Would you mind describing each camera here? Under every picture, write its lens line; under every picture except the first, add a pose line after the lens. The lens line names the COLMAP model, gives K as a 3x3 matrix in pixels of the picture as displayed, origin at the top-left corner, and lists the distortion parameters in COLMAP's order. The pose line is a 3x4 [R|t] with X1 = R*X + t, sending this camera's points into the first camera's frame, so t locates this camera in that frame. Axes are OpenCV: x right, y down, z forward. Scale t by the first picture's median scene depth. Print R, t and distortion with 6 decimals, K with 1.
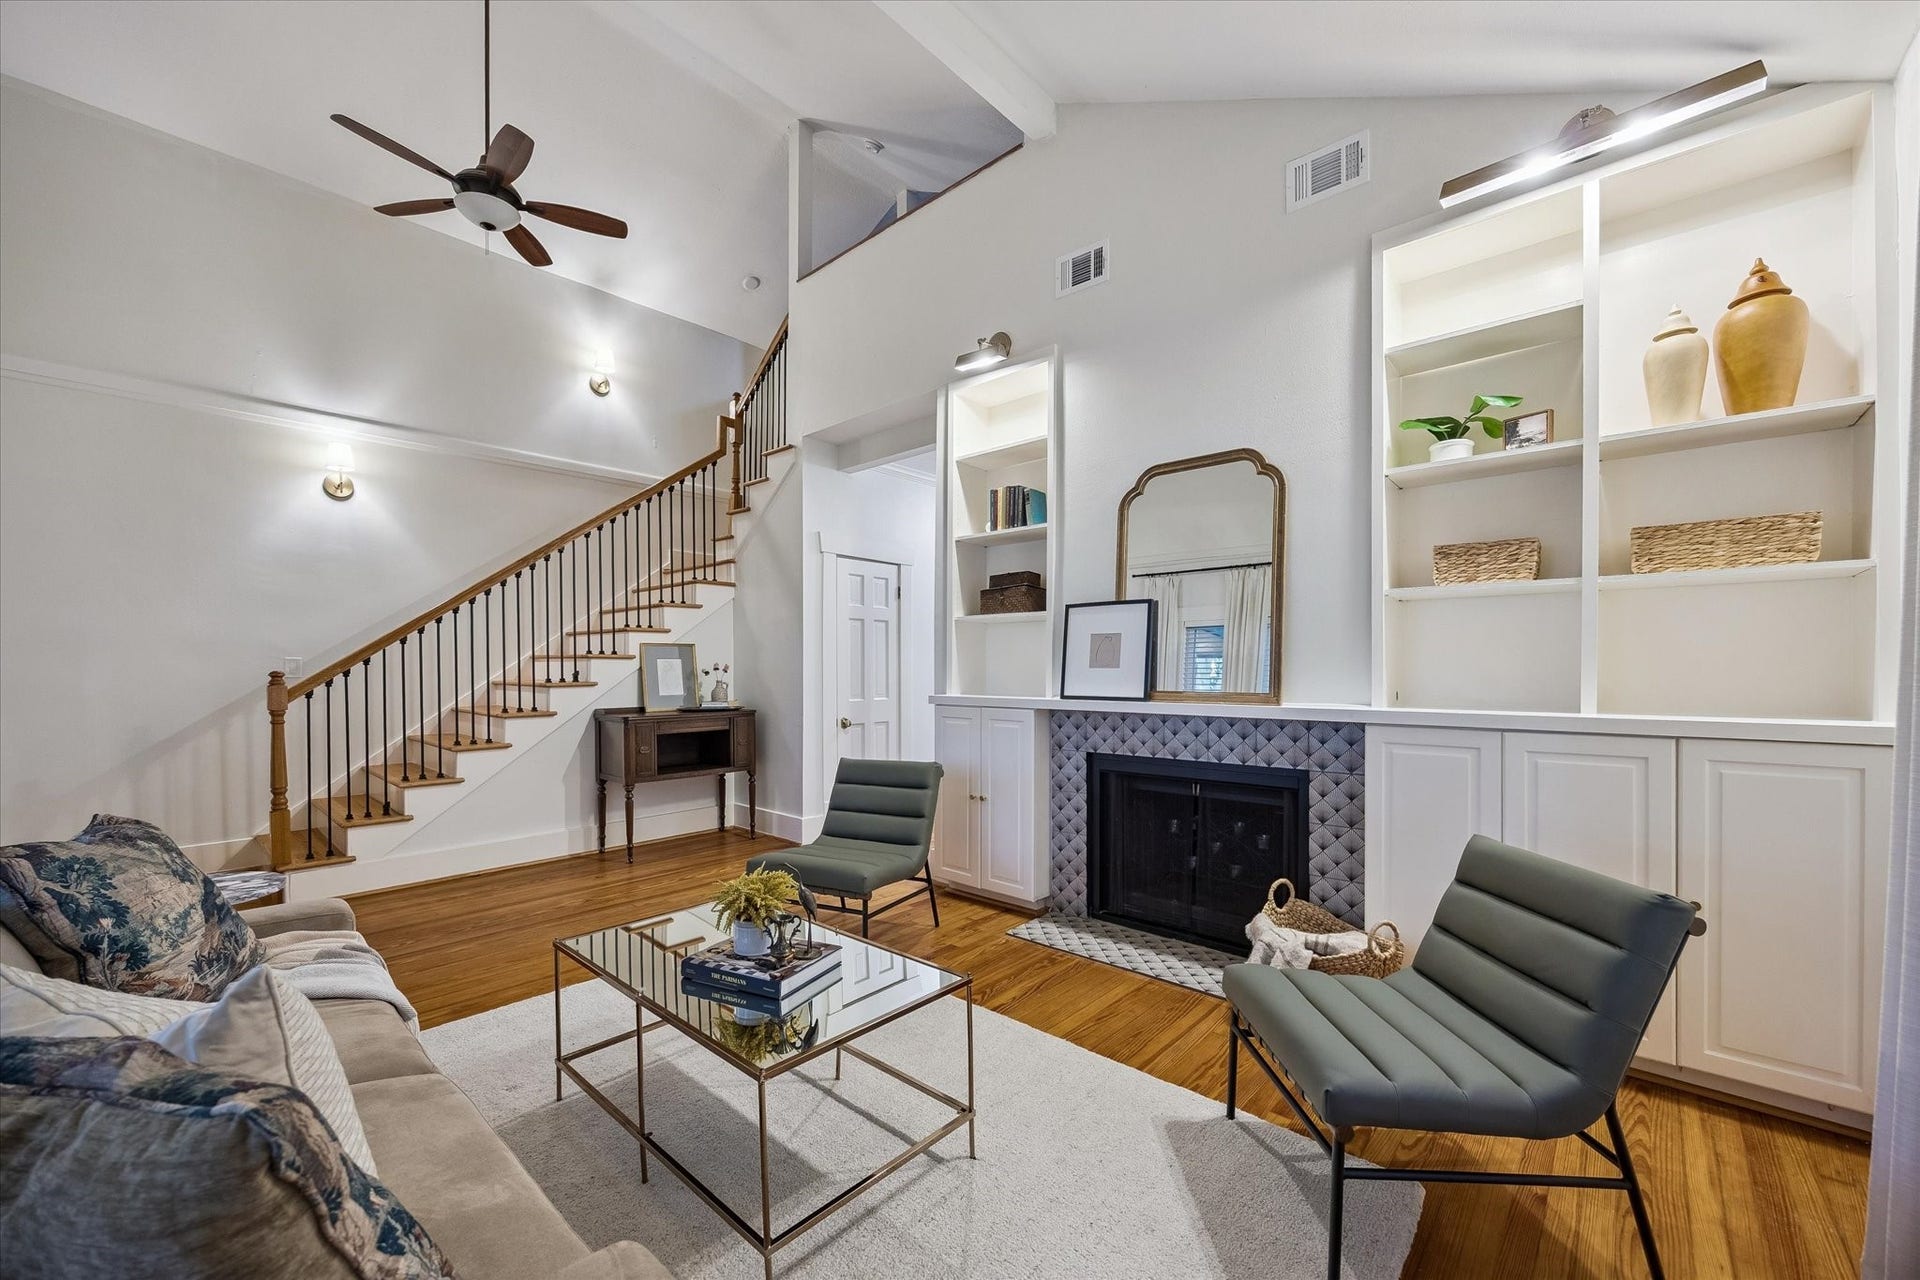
lens RADIAL K [[749.6, 0, 963.1], [0, 749.6, 677.5], [0, 0, 1]] dist [-0.009168, 0.000040]
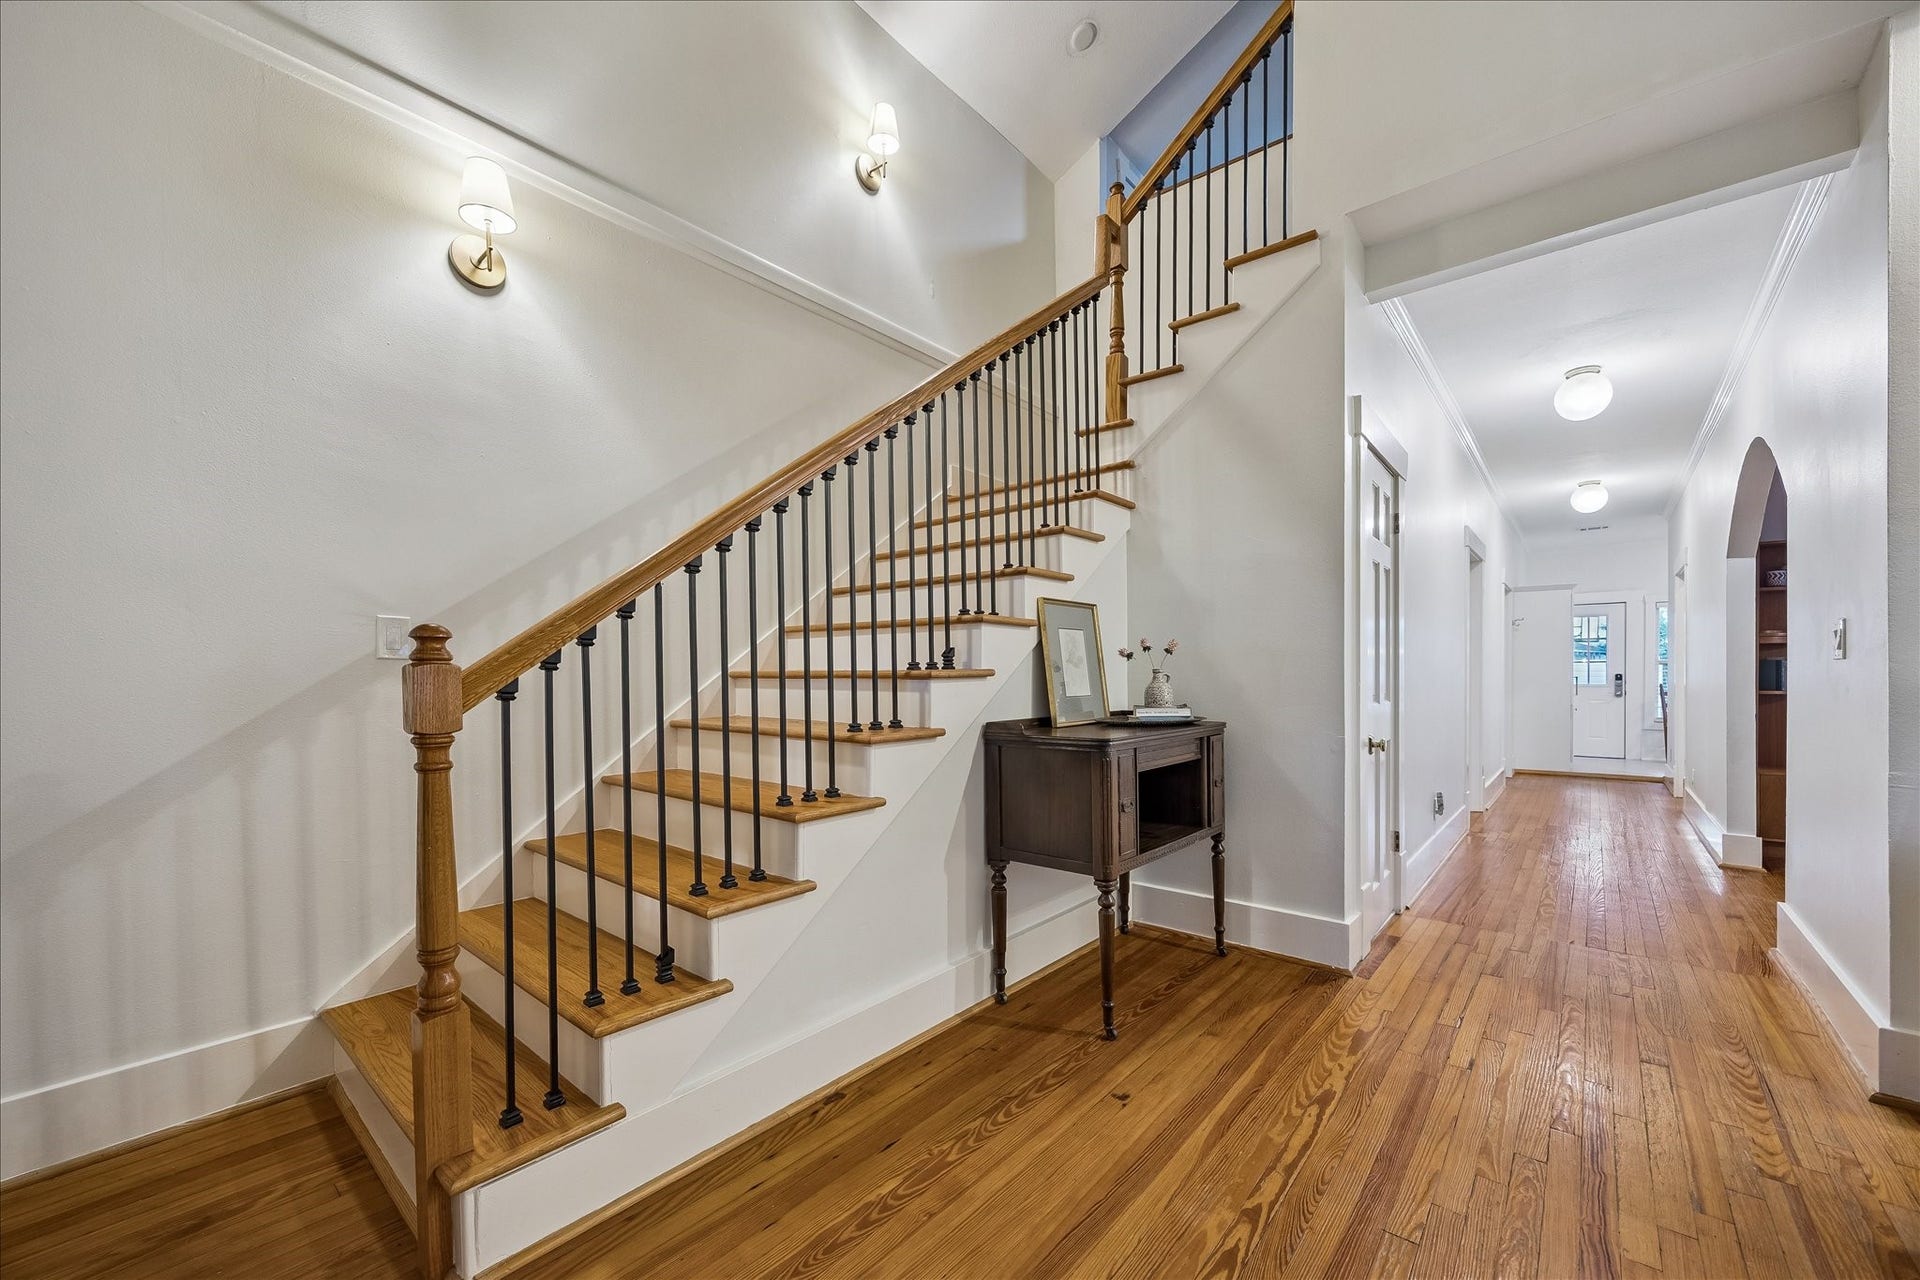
lens RADIAL K [[749.6, 0, 962.6], [0, 749.6, 684.4], [0, 0, 1]] dist [-0.009168, 0.000040]
pose [[0.999175, -0.000823, 0.040597, -0.531974], [0.000726, 0.999997, 0.002424, 0.015046], [-0.040599, -0.002392, 0.999173, 0.490747]]
